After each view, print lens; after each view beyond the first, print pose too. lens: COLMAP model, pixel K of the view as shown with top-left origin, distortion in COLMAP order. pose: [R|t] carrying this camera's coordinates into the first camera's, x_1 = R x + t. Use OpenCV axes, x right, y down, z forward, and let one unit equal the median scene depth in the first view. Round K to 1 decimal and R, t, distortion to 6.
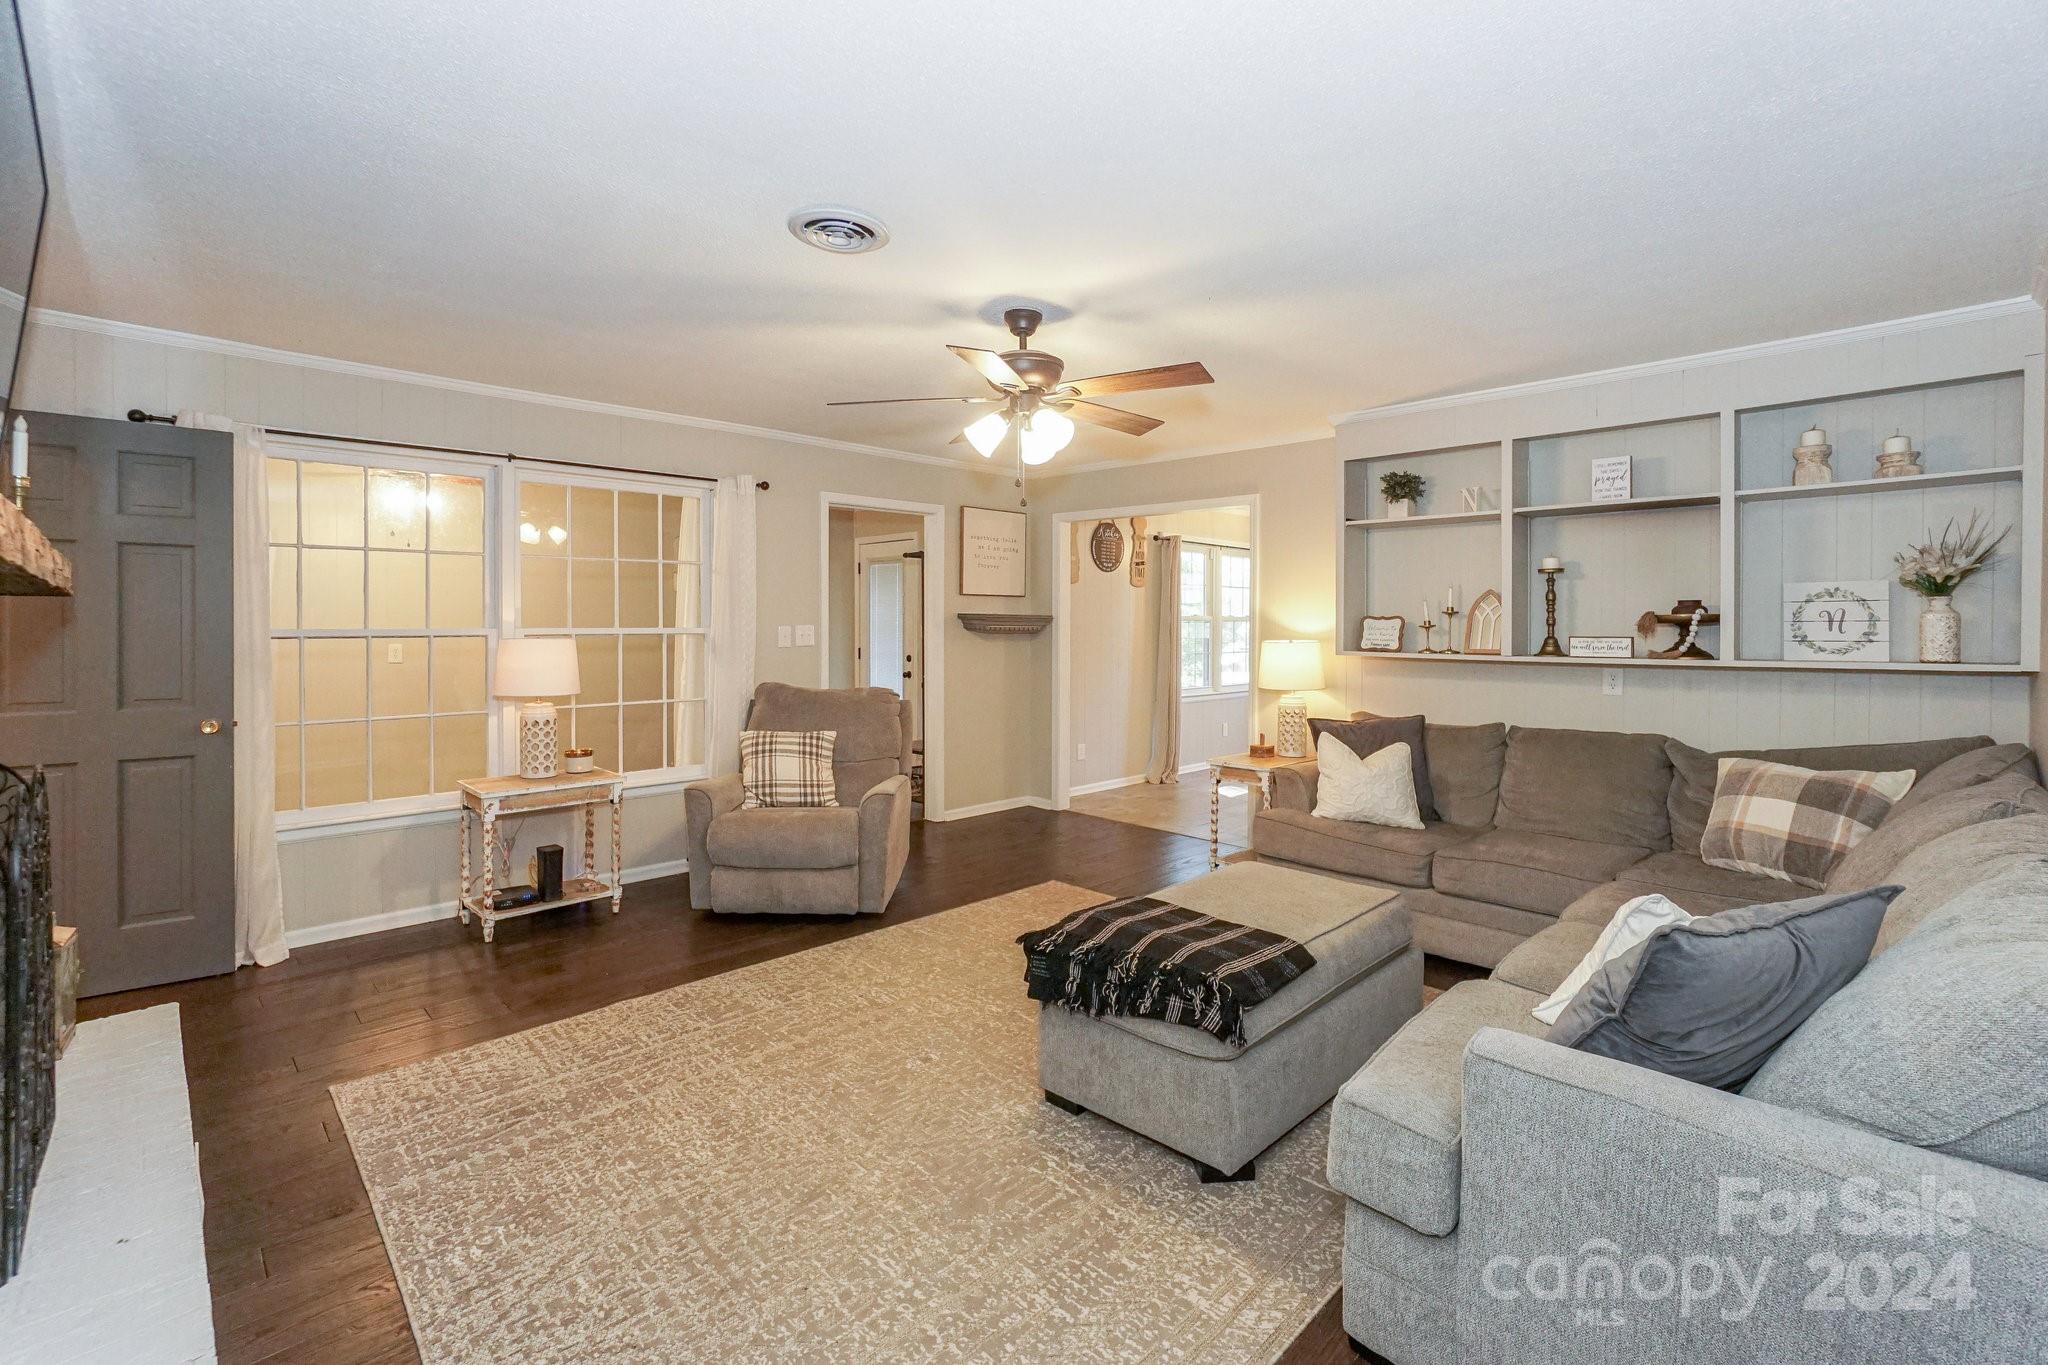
lens RADIAL K [[904.8, 0, 1022.2], [0, 904.8, 632.6], [0, 0, 1]] dist [-0.043657, 0.017088]
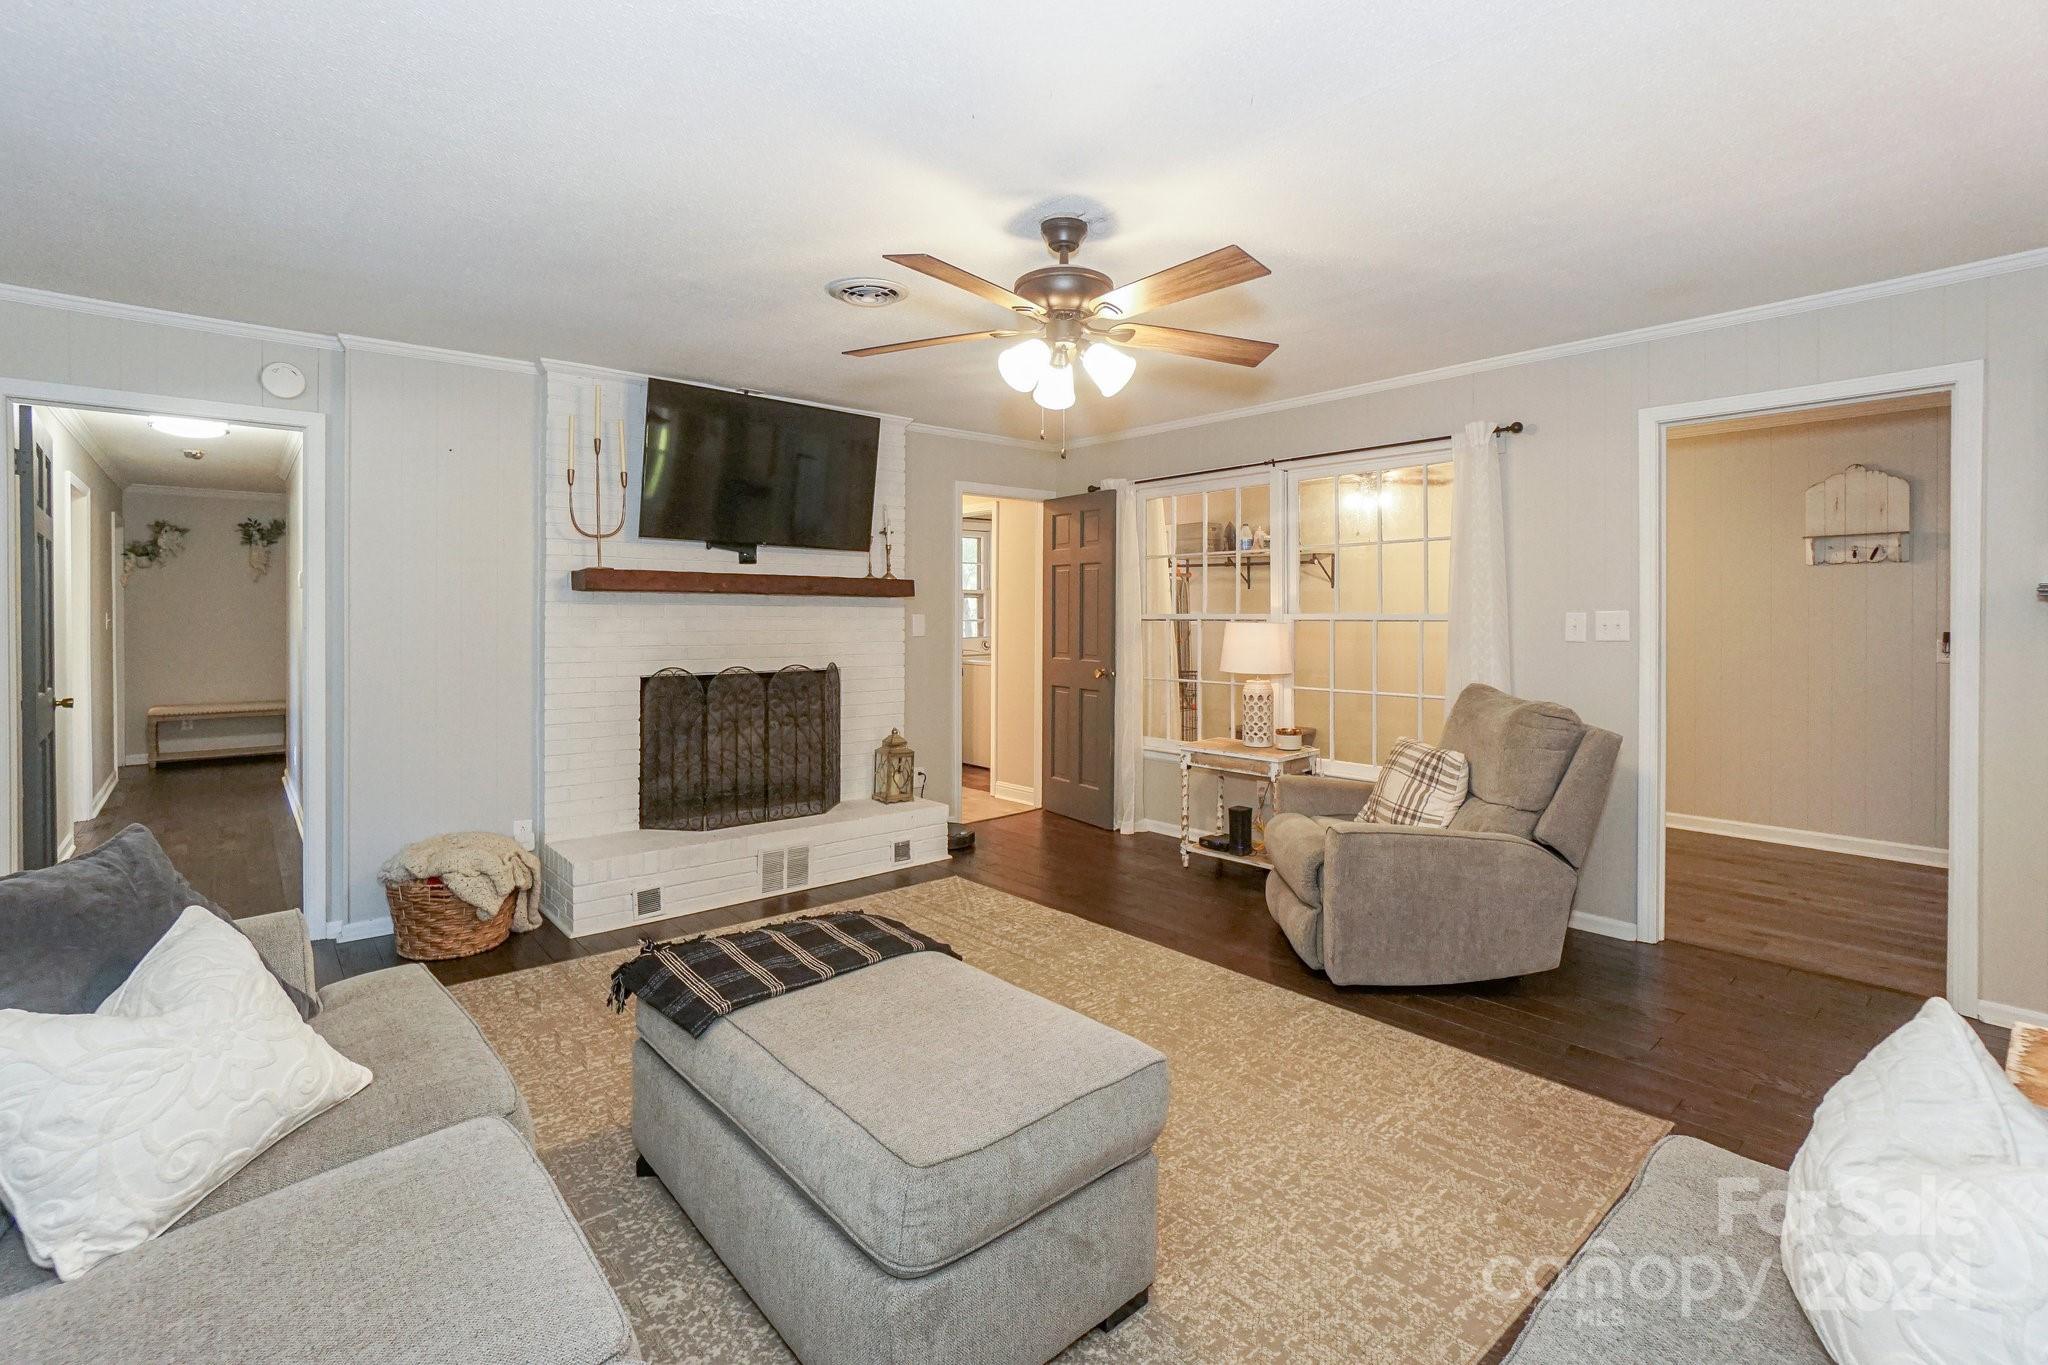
lens RADIAL K [[934.2, 0, 1015.3], [0, 934.2, 620.2], [0, 0, 1]] dist [-0.046608, 0.018202]
pose [[-0.076528, 0.003720, -0.997061, 0.697345], [-0.013069, 0.999903, 0.004734, 0.002231], [0.996982, 0.013393, -0.076472, 0.846128]]
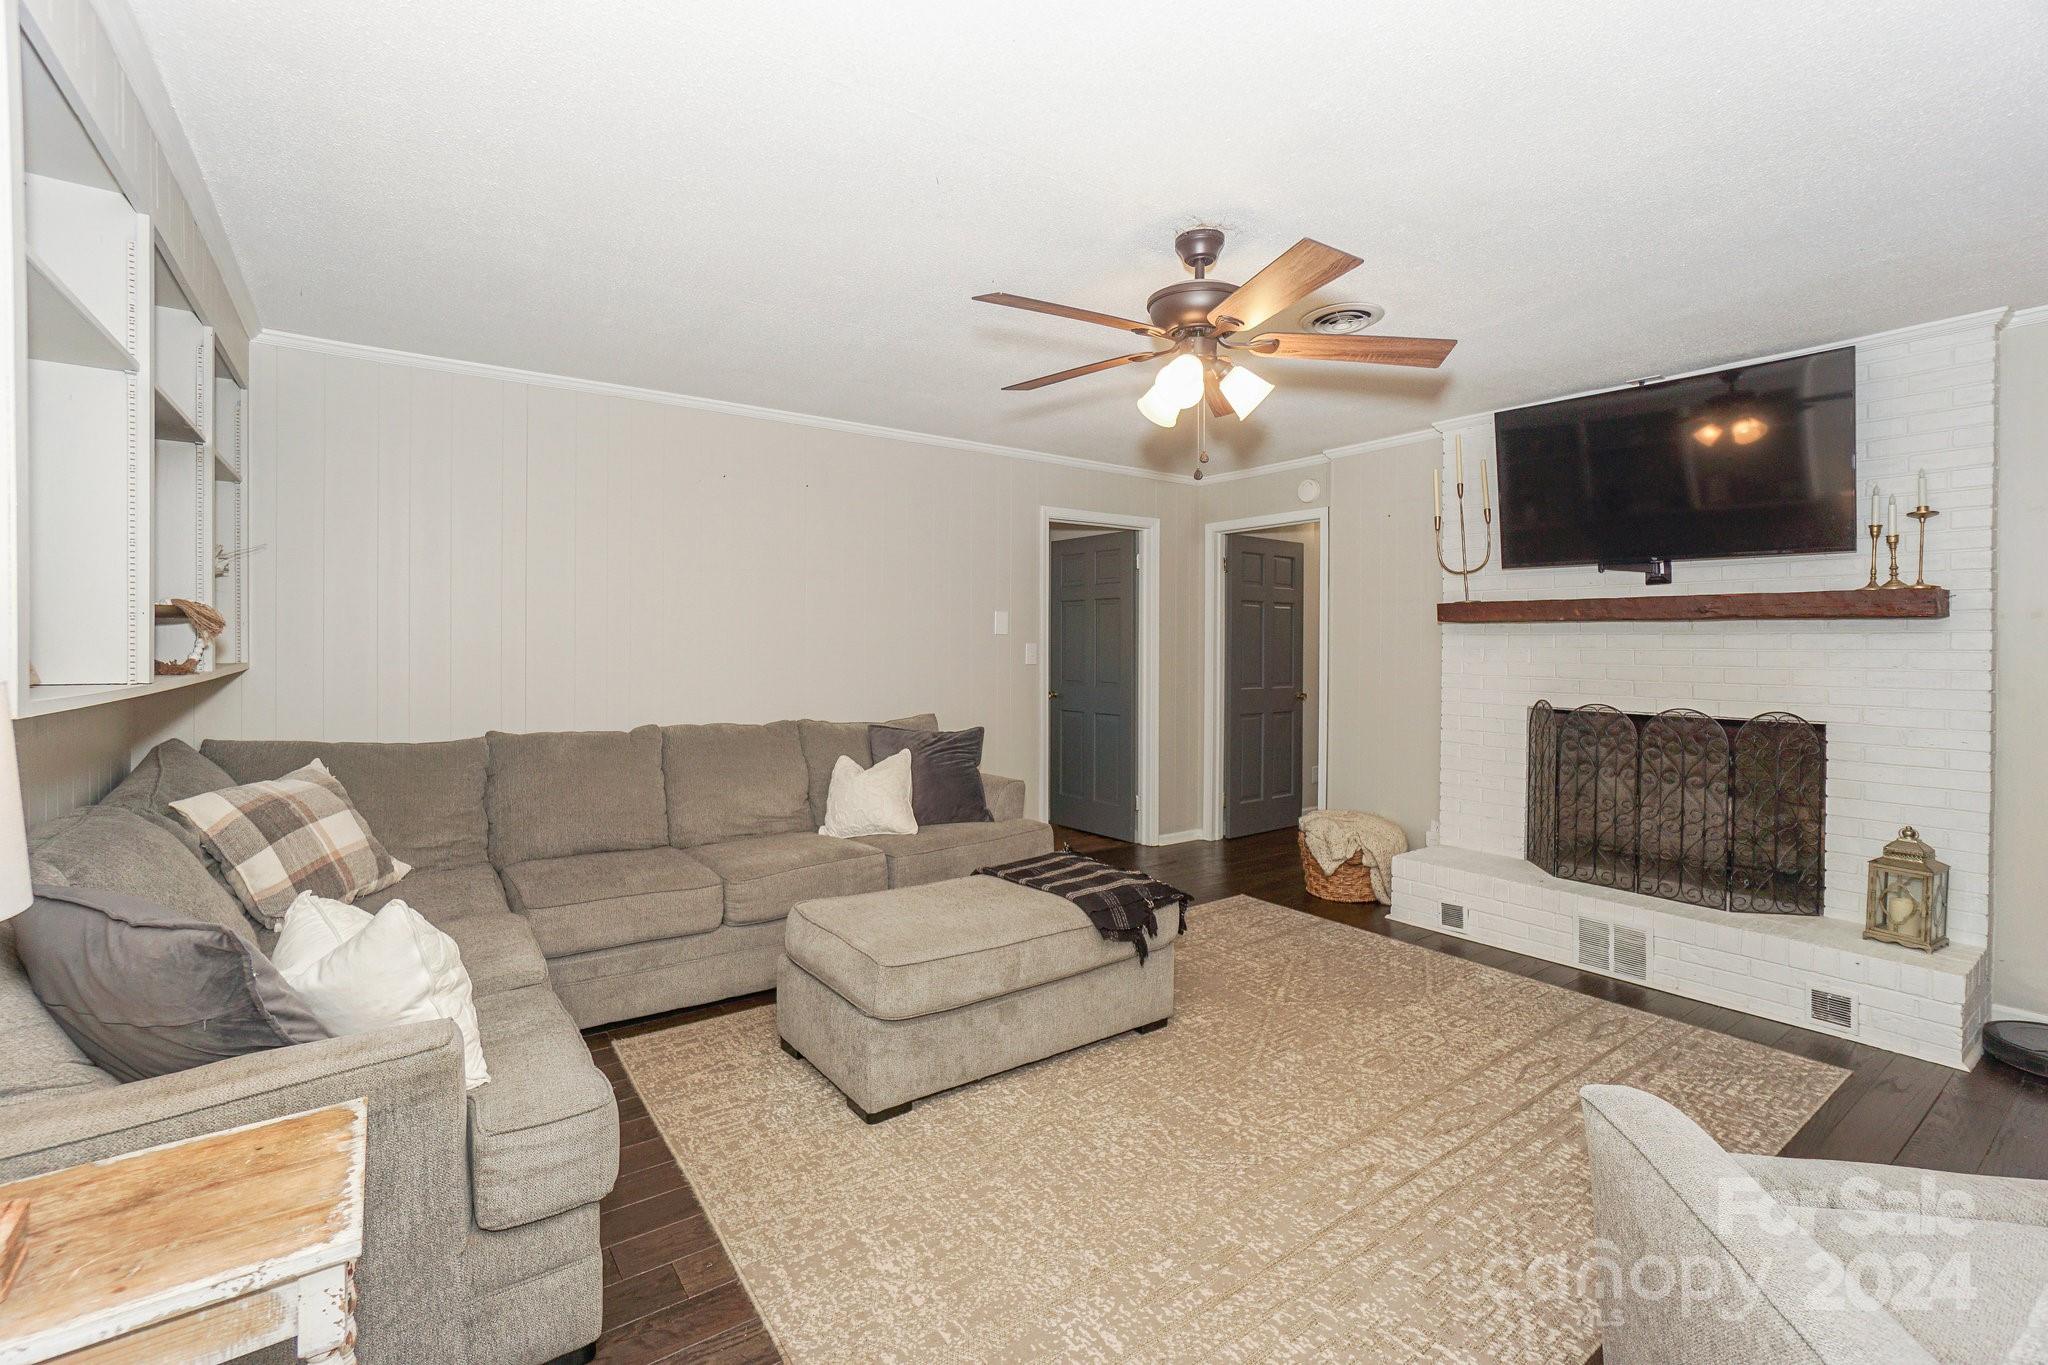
lens RADIAL K [[891.2, 0, 1016.6], [0, 891.2, 651.6], [0, 0, 1]] dist [-0.039773, 0.015590]
pose [[-0.987151, -0.008702, 0.159551, 0.027320], [-0.005547, 0.999780, 0.020212, -0.003502], [-0.159692, 0.019067, -0.986983, 1.483567]]
